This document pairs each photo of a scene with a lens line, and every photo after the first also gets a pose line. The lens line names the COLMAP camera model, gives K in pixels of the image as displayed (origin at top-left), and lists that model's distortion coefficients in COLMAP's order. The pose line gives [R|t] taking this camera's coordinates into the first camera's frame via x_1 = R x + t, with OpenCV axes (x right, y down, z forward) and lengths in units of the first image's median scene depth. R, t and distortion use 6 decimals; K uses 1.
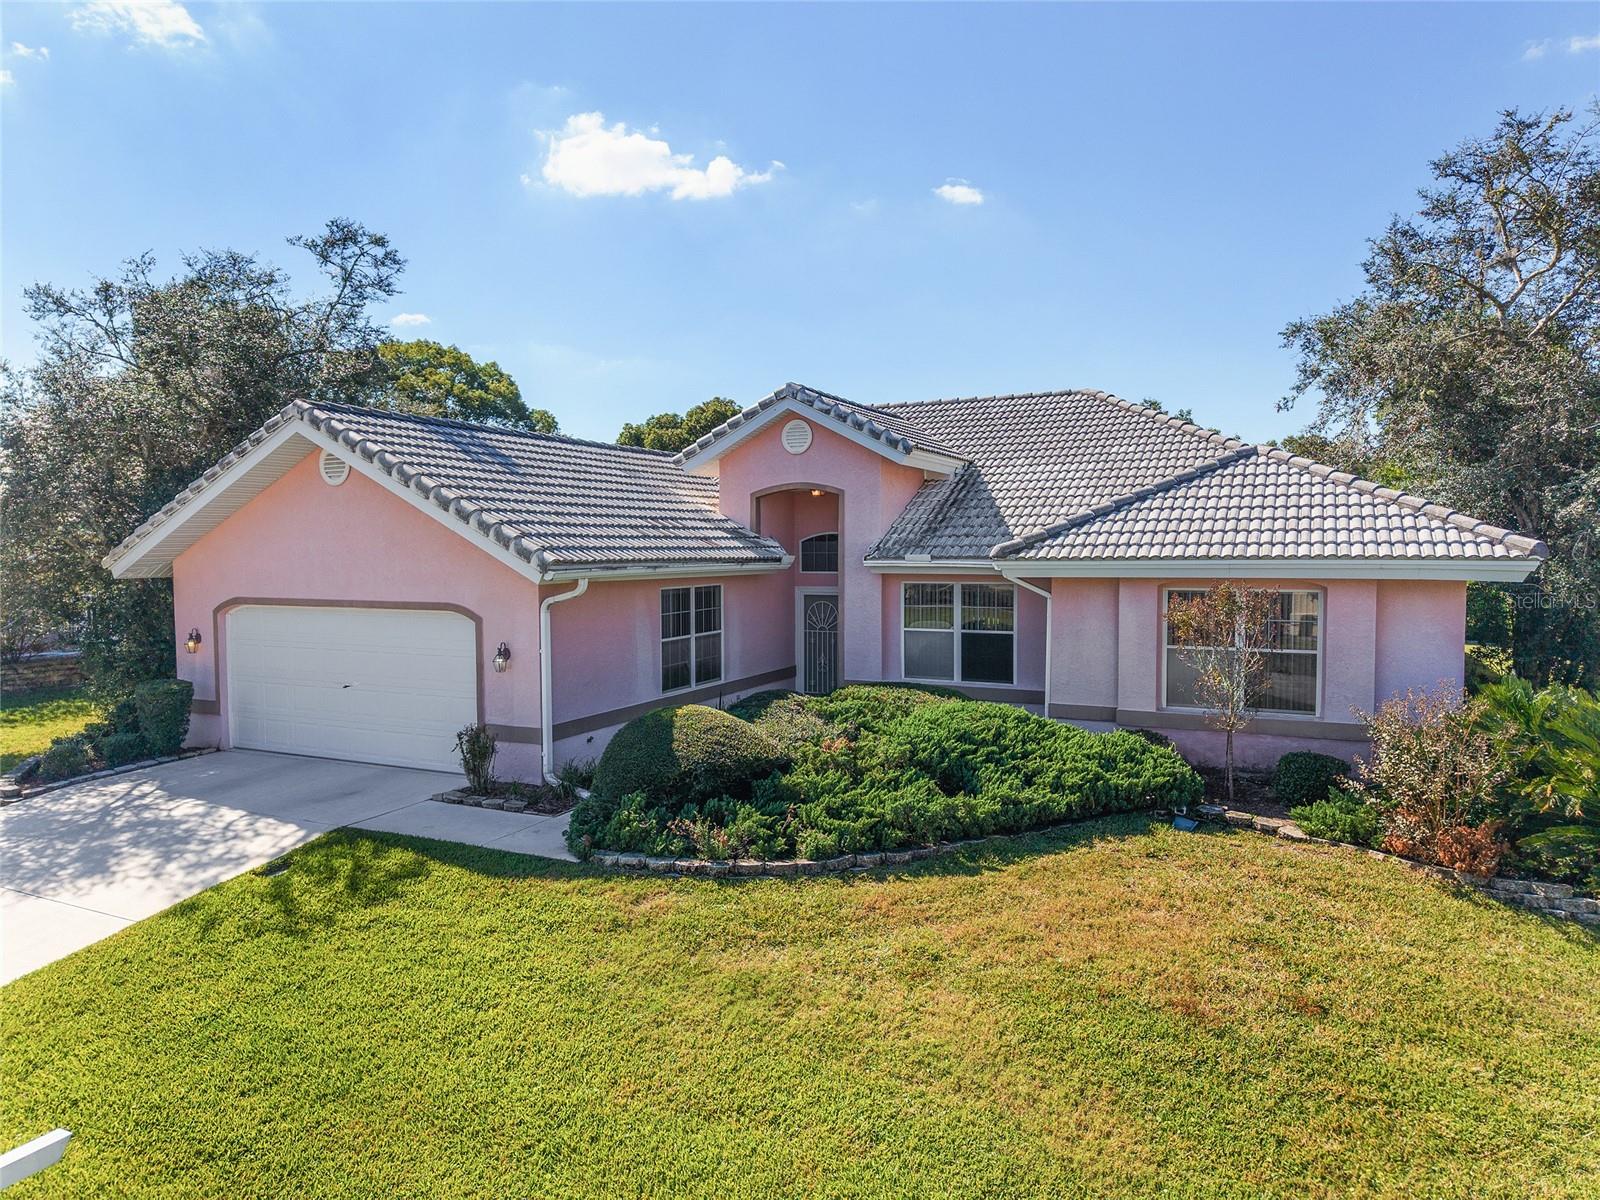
lens RADIAL K [[1072.6, 0, 784.7], [0, 1072.6, 601.6], [0, 0, 1]] dist [0.011518, -0.005637]
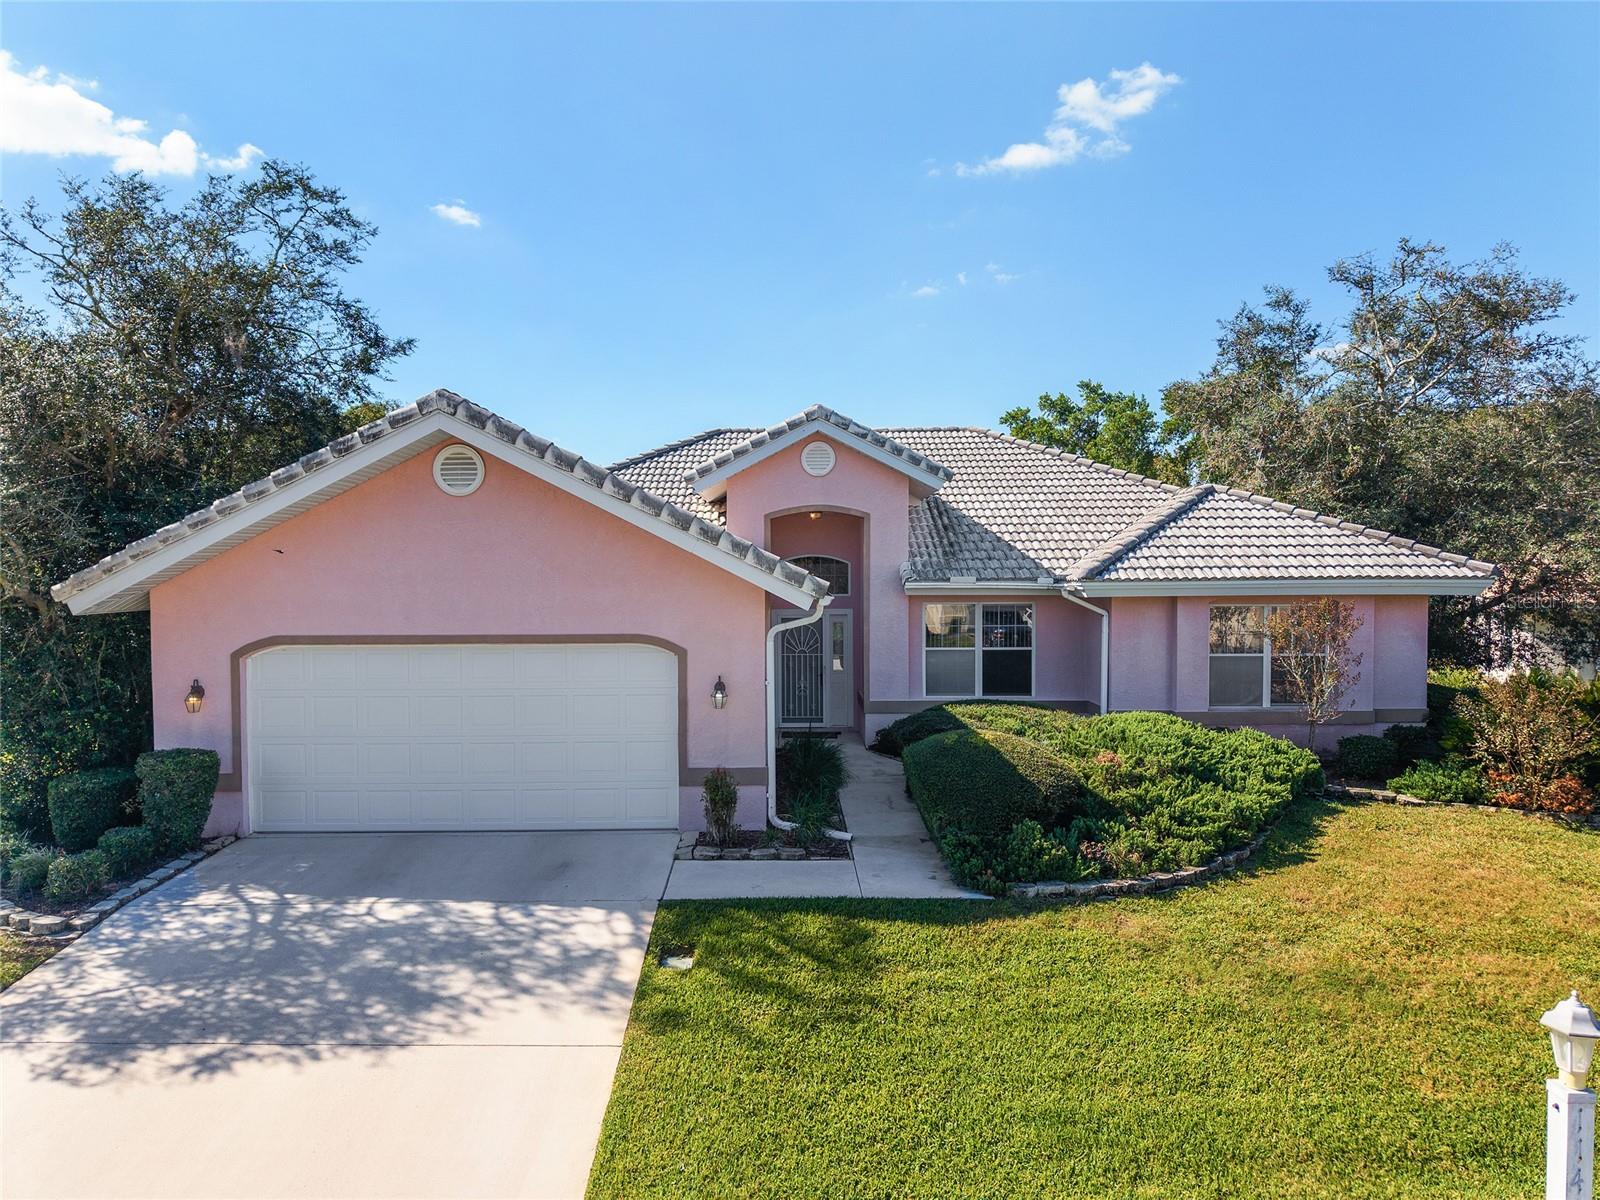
lens RADIAL K [[1072.6, 0, 784.7], [0, 1072.6, 601.6], [0, 0, 1]] dist [0.011518, -0.005637]
pose [[0.896181, -0.014367, 0.443456, -0.668507], [0.023808, 0.999593, -0.015730, -0.010010], [-0.443050, 0.024654, 0.896158, 0.186565]]
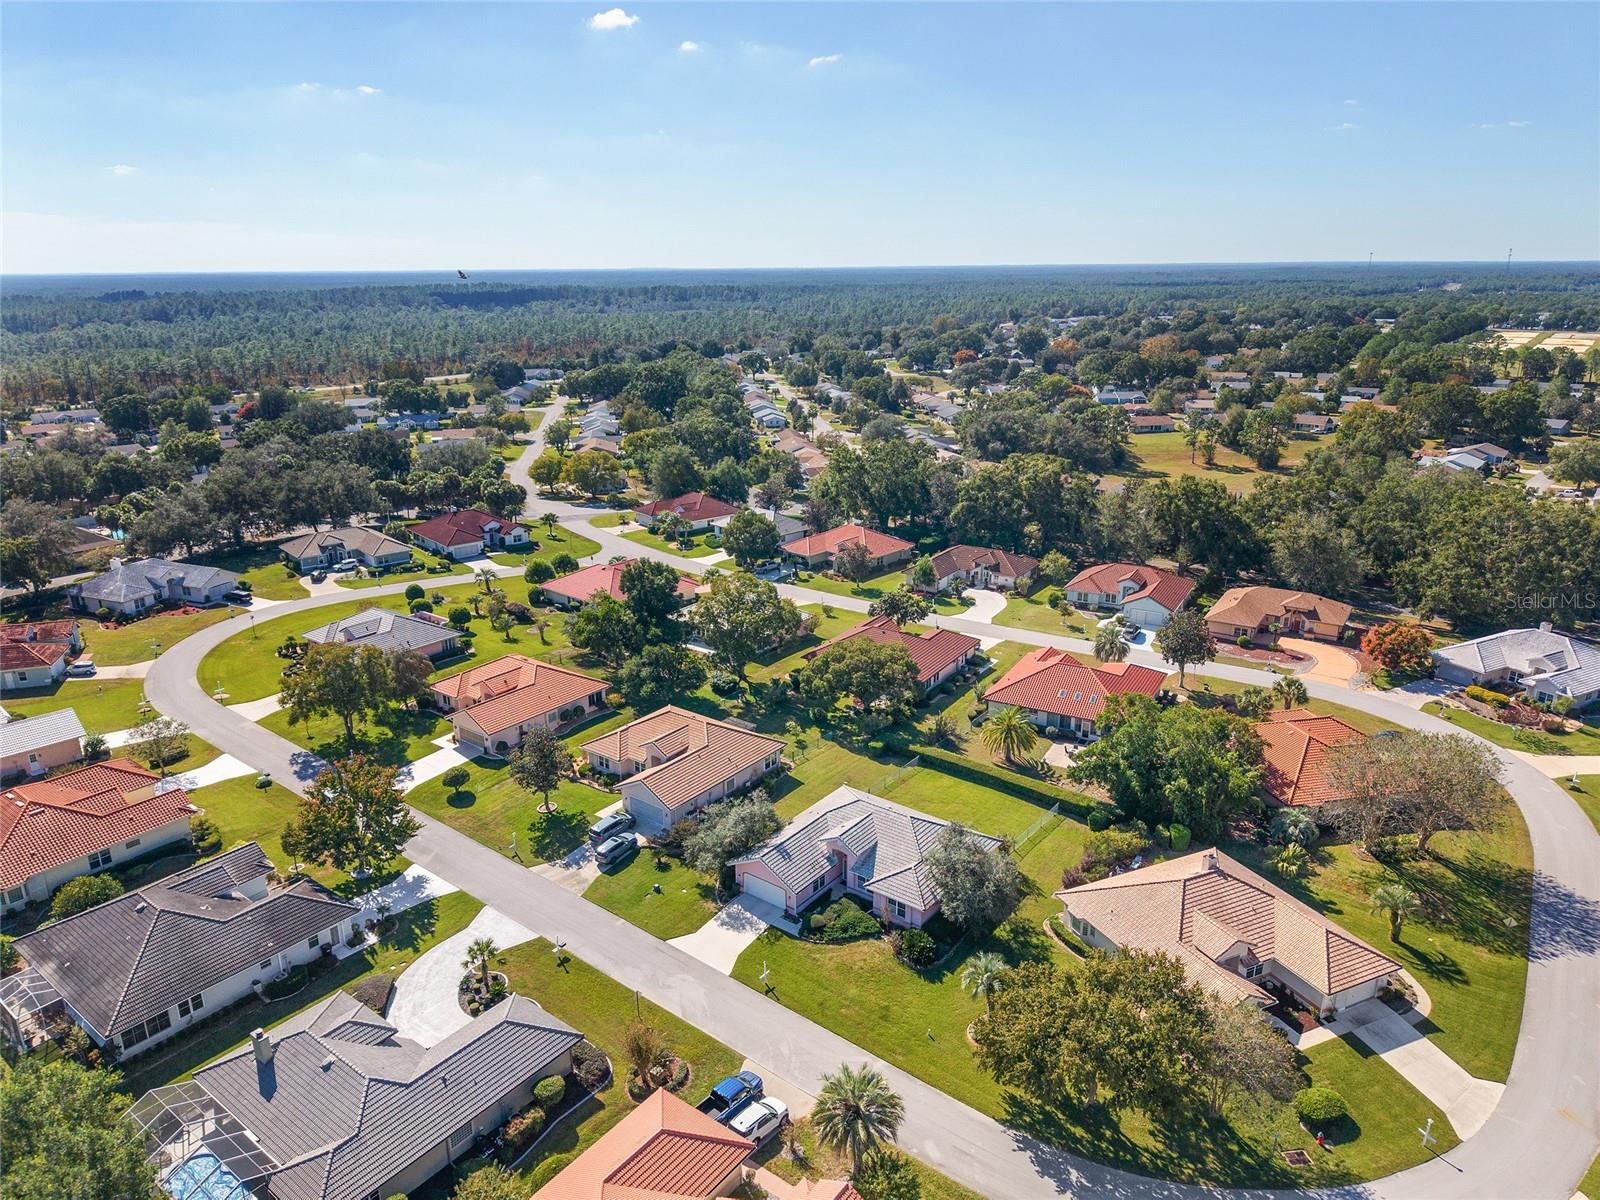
lens RADIAL K [[1065.3, 0, 783.7], [0, 1065.3, 605.1], [0, 0, 1]] dist [0.069529, -0.112285]
pose [[0.977311, 0.058680, -0.203520, 1.114611], [-0.004534, 0.966434, 0.256874, -3.959657], [0.211762, -0.250123, 0.944773, -5.666668]]
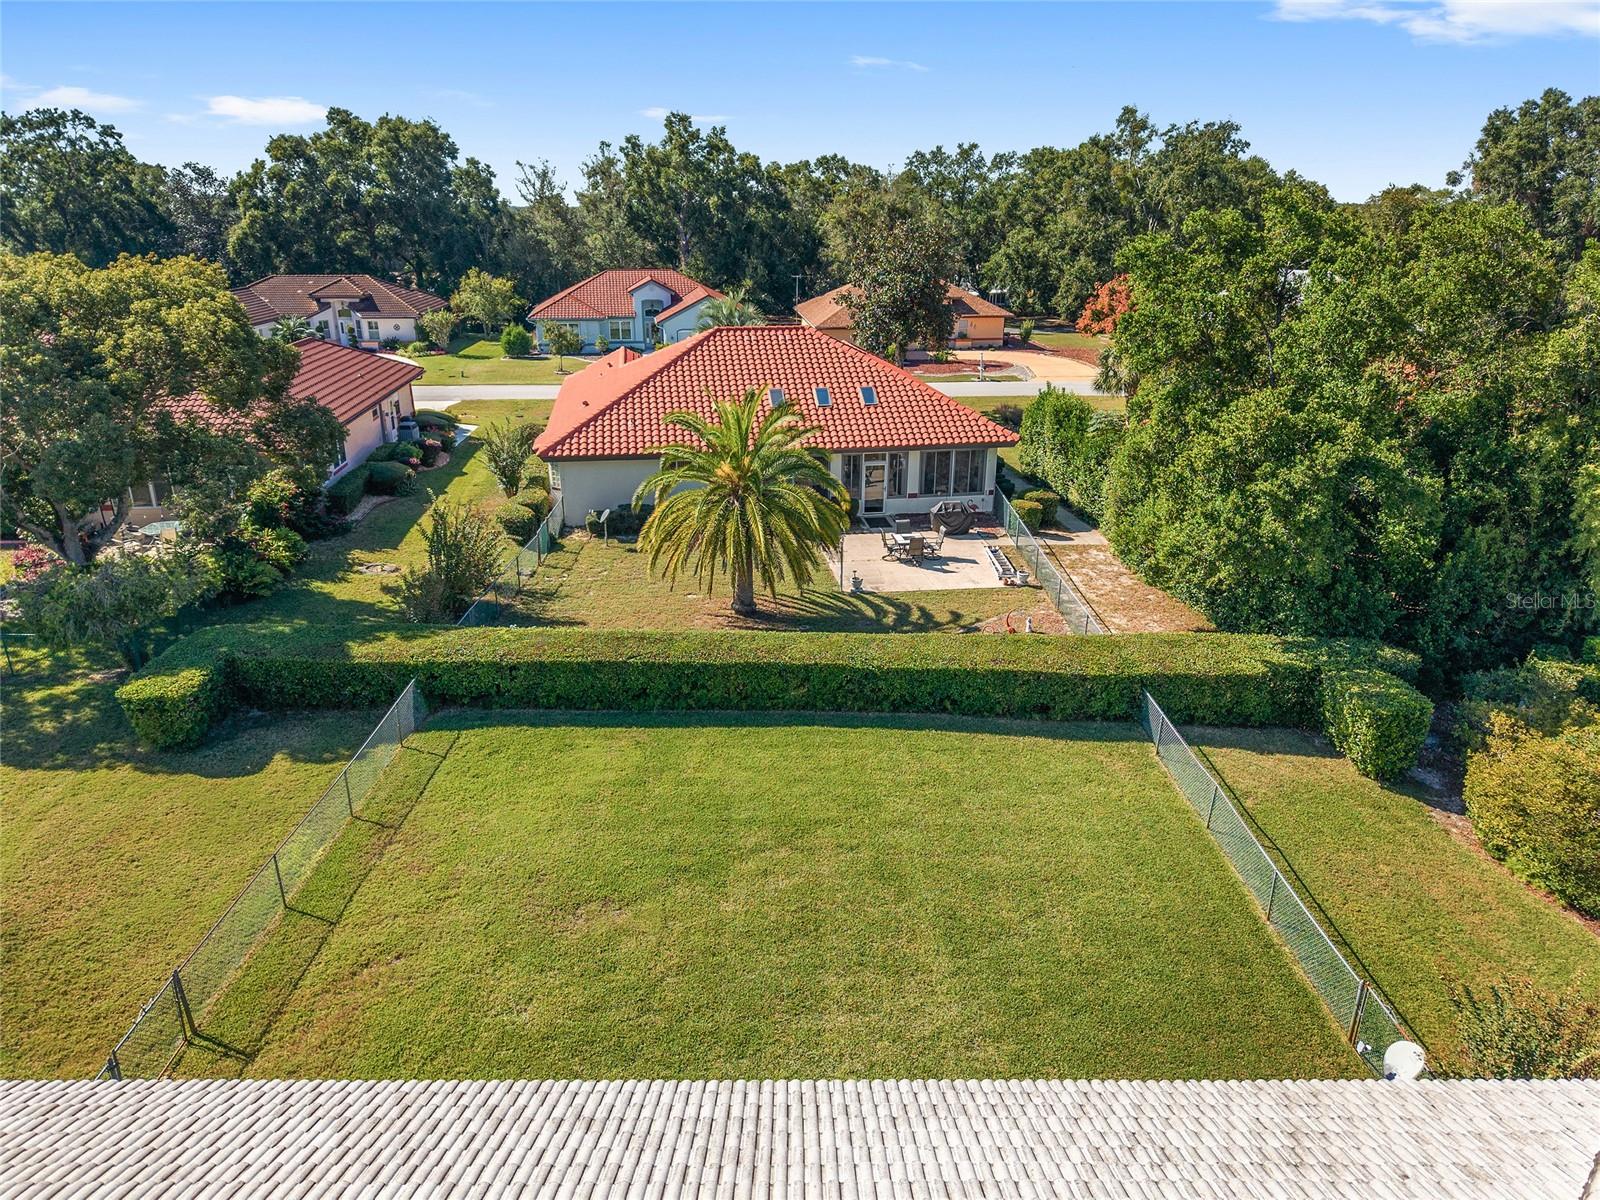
lens RADIAL K [[1072.6, 0, 784.7], [0, 1072.6, 601.6], [0, 0, 1]] dist [0.011518, -0.005637]
pose [[0.899811, -0.147998, 0.410411, 0.218934], [0.019925, 0.953664, 0.300214, -0.784129], [-0.435825, -0.261959, 0.861066, 1.647353]]
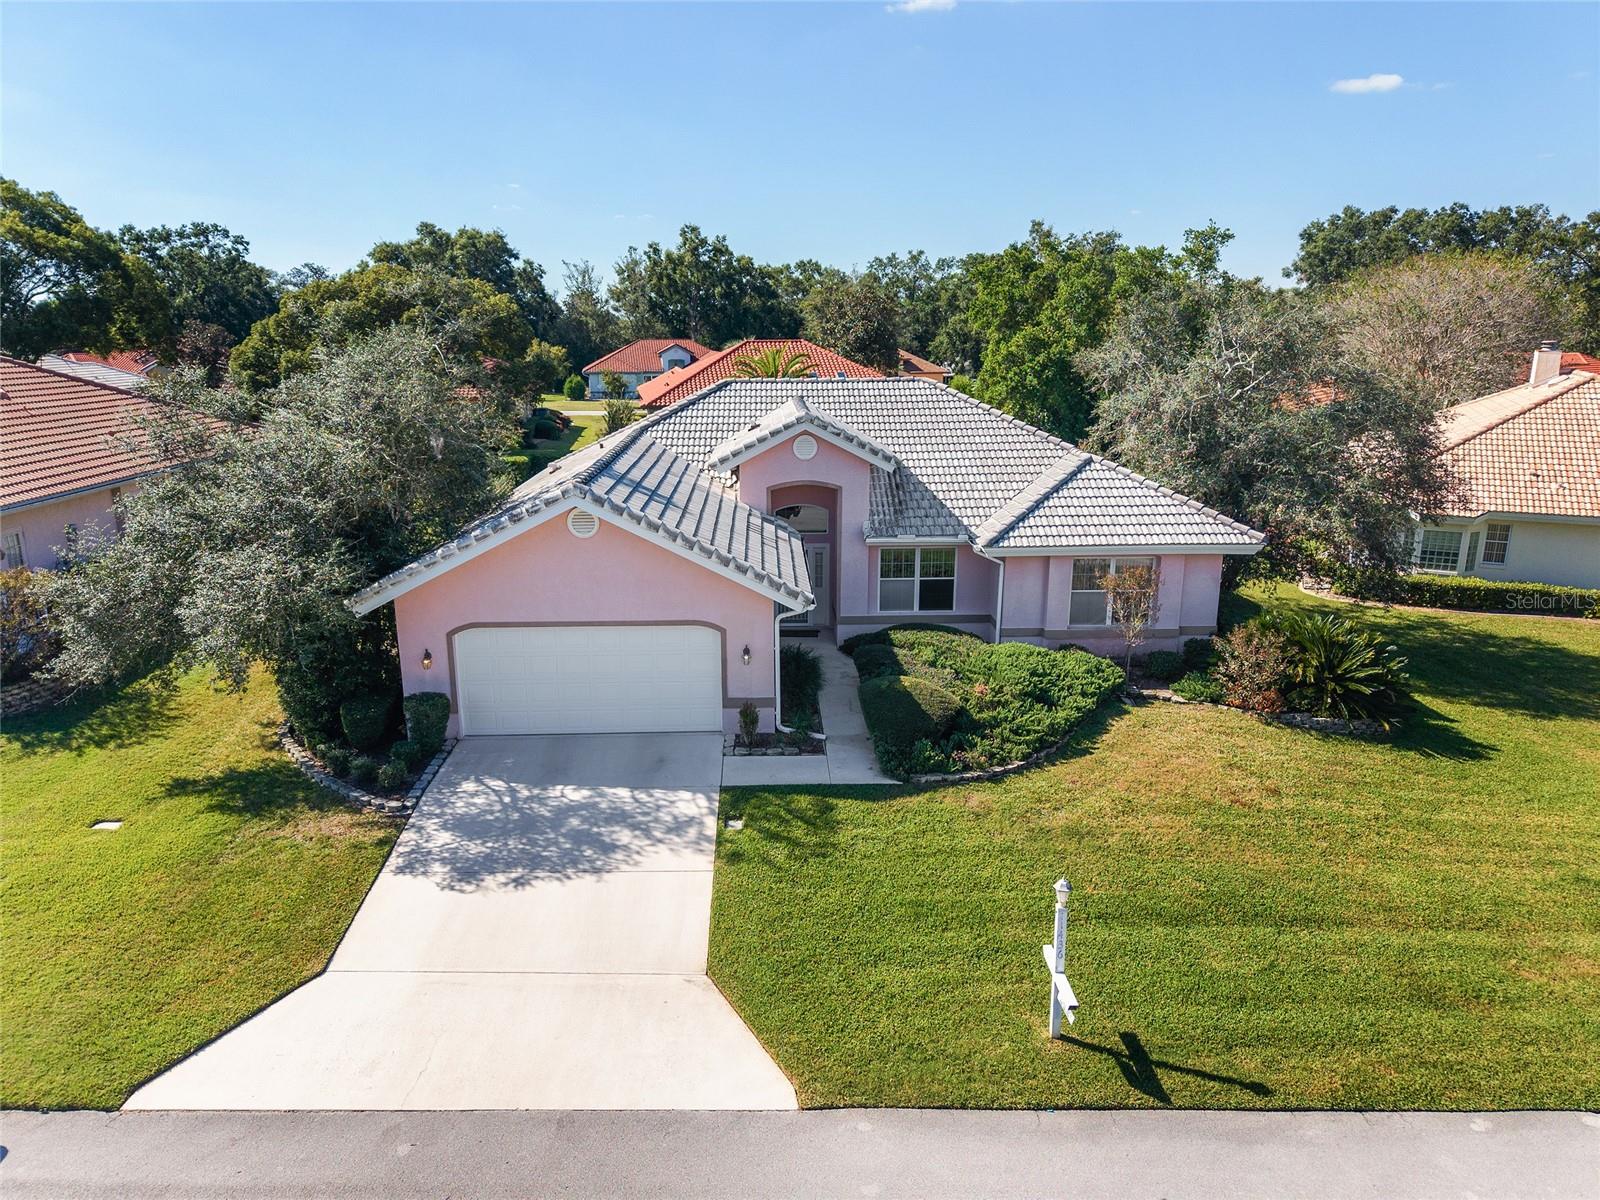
lens RADIAL K [[1065.3, 0, 783.7], [0, 1065.3, 605.1], [0, 0, 1]] dist [0.069529, -0.112285]
pose [[0.888544, -0.115155, 0.444104, -0.946052], [0.025019, 0.978709, 0.203721, -0.344248], [-0.458109, -0.169904, 0.872507, -0.325771]]
